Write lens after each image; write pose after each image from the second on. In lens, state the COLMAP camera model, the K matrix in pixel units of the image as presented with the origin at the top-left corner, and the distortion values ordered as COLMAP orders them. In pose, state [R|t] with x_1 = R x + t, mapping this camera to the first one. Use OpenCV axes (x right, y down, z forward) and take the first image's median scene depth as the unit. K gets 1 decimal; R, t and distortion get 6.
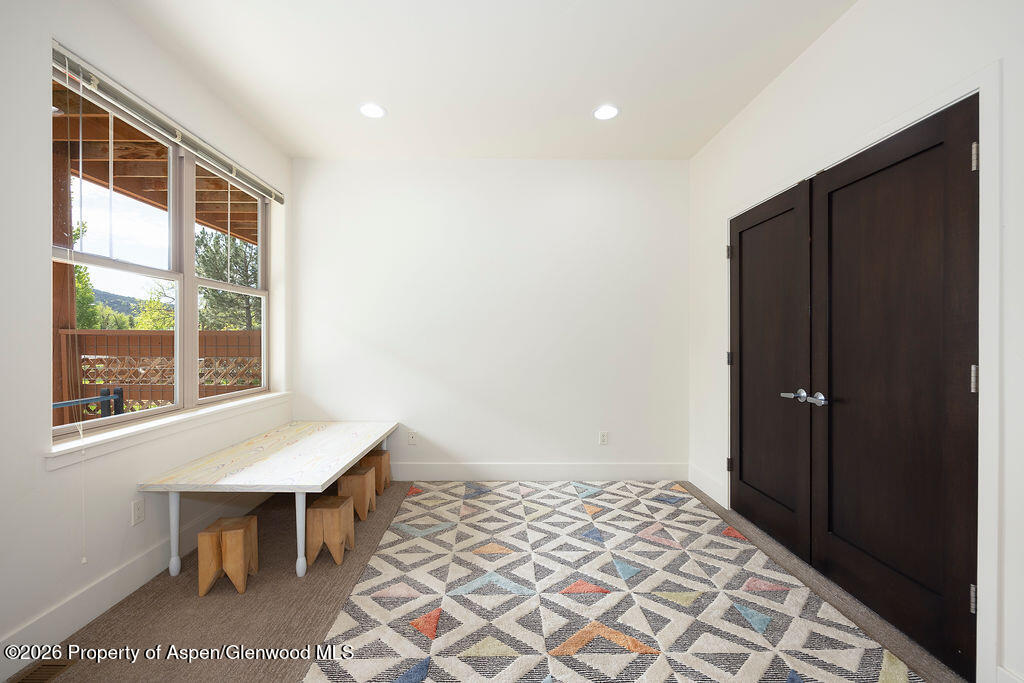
lens RADIAL K [[392.4, 0, 512.0], [0, 392.4, 341.5], [0, 0, 1]] dist [-0.001433, -0.000179]
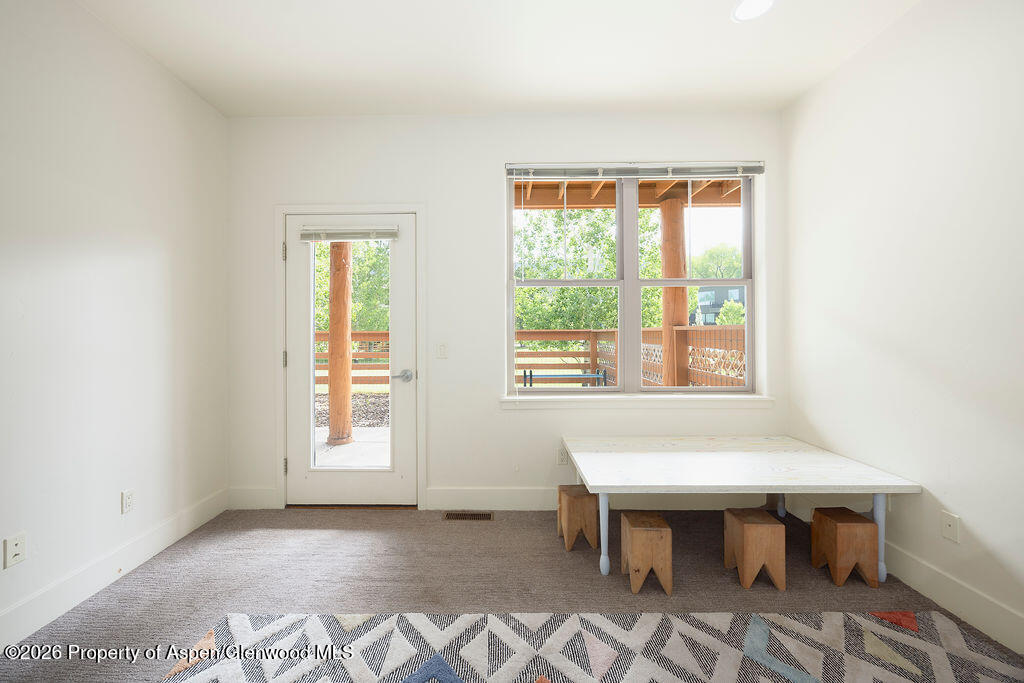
lens RADIAL K [[412.0, 0, 510.9], [0, 412.0, 332.4], [0, 0, 1]] dist [-0.000356, -0.000053]
pose [[-0.002373, -0.004009, -0.999989, 0.418134], [-0.001457, 0.999991, -0.004005, -0.006272], [0.999996, 0.001447, -0.002378, 0.630947]]
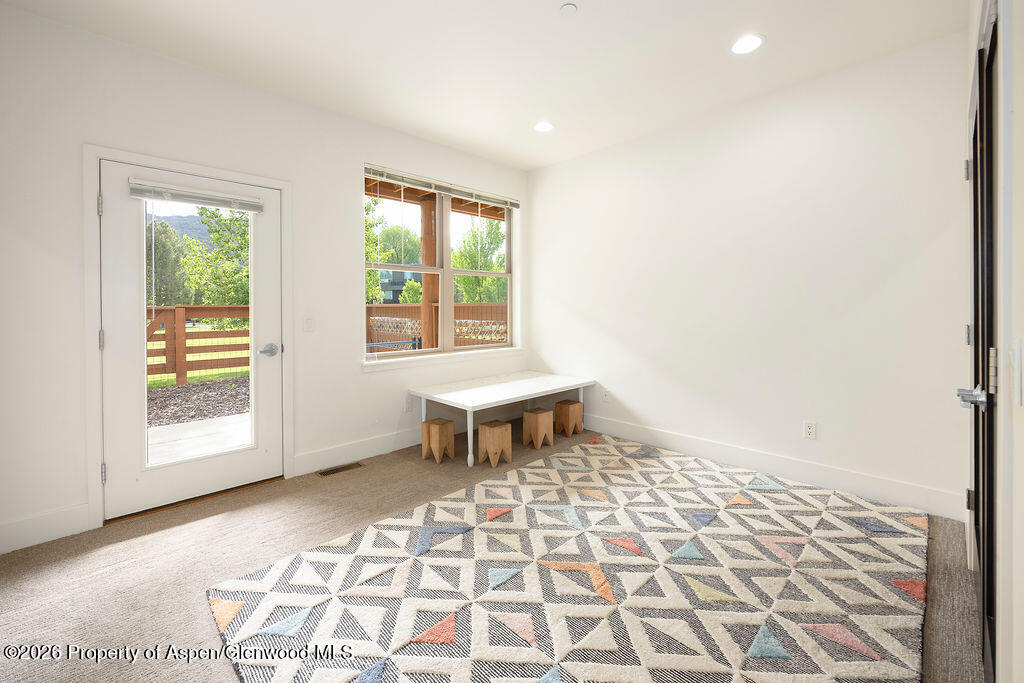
lens RADIAL K [[408.1, 0, 543.9], [0, 408.1, 310.4], [0, 0, 1]] dist [0.000968, 0.000141]
pose [[0.733542, -0.001329, -0.679642, 0.602439], [0.002754, 0.999996, 0.001017, 0.000463], [0.679638, -0.002618, 0.733543, 0.039341]]
